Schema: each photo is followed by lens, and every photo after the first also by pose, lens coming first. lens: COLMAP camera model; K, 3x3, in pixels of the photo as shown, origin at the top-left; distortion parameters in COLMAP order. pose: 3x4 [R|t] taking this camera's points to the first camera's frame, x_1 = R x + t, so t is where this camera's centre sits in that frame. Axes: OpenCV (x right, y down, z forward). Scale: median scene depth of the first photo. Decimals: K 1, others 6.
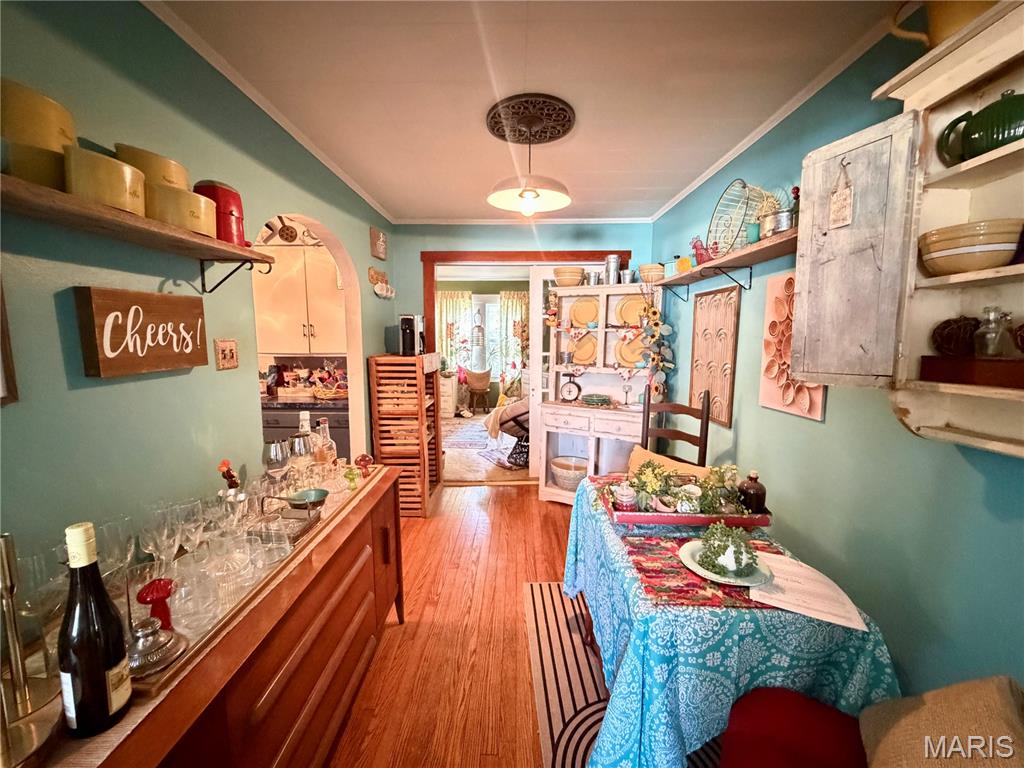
lens RADIAL K [[408.6, 0, 506.7], [0, 408.6, 382.7], [0, 0, 1]] dist [0.000353, 0.000092]
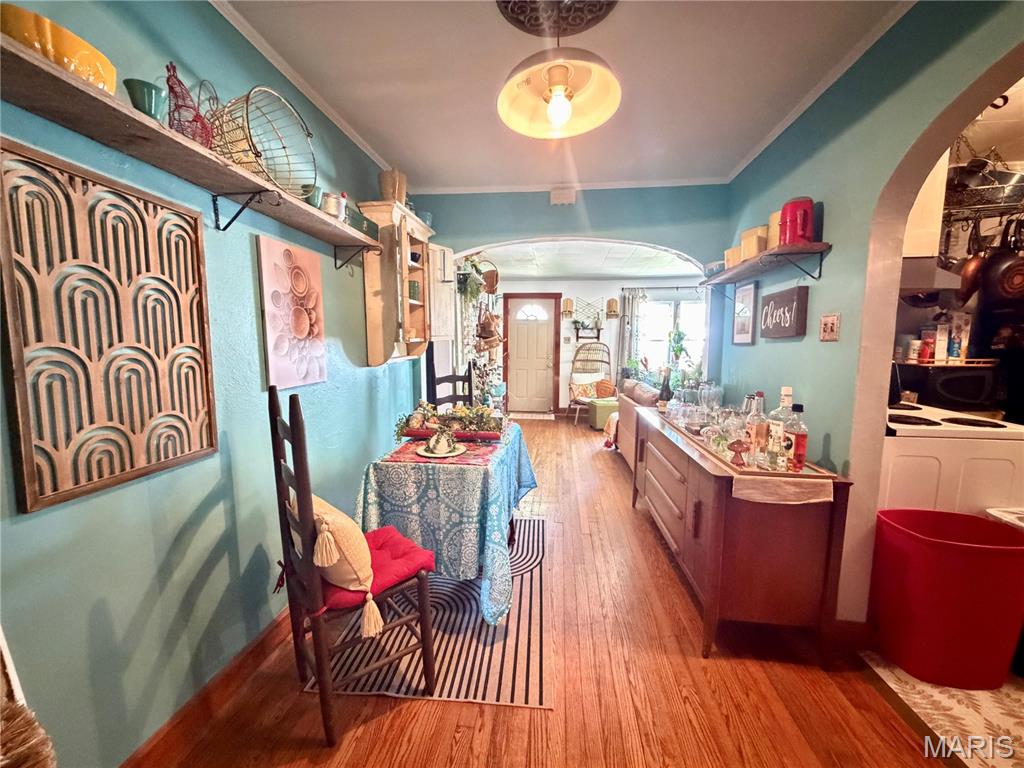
lens RADIAL K [[408.6, 0, 509.0], [0, 408.6, 385.3], [0, 0, 1]] dist [0.000353, 0.000092]
pose [[-0.994942, -0.012883, 0.099619, 0.053977], [0.008812, 0.976724, 0.214317, -0.113142], [-0.100062, 0.214111, -0.971671, 1.535927]]
